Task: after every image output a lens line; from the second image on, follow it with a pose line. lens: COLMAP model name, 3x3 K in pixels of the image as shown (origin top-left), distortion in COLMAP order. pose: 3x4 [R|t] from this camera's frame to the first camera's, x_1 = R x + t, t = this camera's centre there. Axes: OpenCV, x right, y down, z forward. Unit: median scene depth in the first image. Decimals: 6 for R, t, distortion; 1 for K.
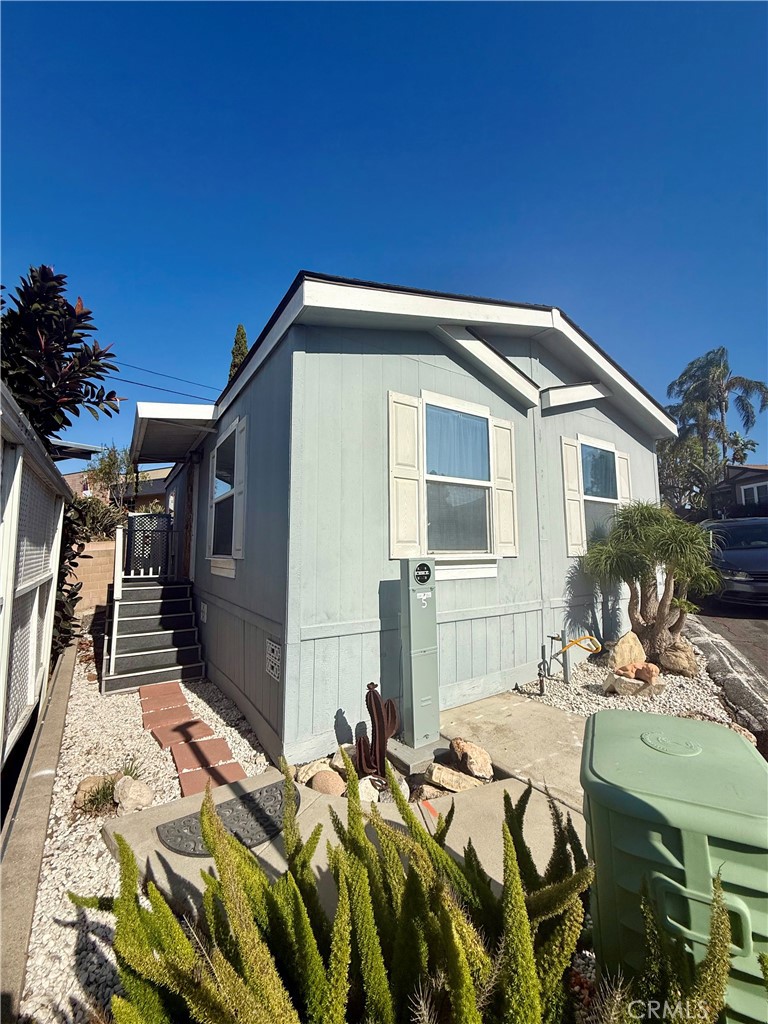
lens RADIAL K [[430.1, 0, 384.0], [0, 430.1, 512.0], [0, 0, 1]] dist [-0.001400, -0.000119]
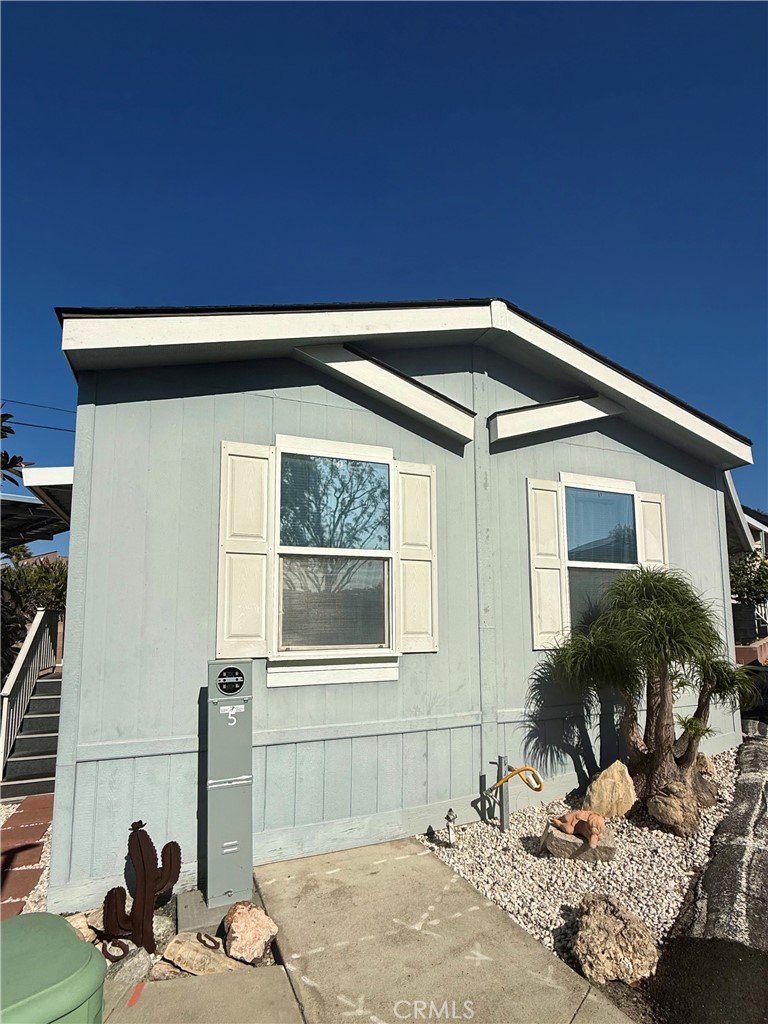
lens RADIAL K [[551.2, 0, 367.9], [0, 551.2, 577.7], [0, 0, 1]] dist [0.000846, -0.000283]
pose [[0.977194, -0.022000, -0.211206, 0.405294], [0.024205, 0.999676, 0.007860, -0.031735], [0.210964, -0.012792, 0.977410, 0.069238]]
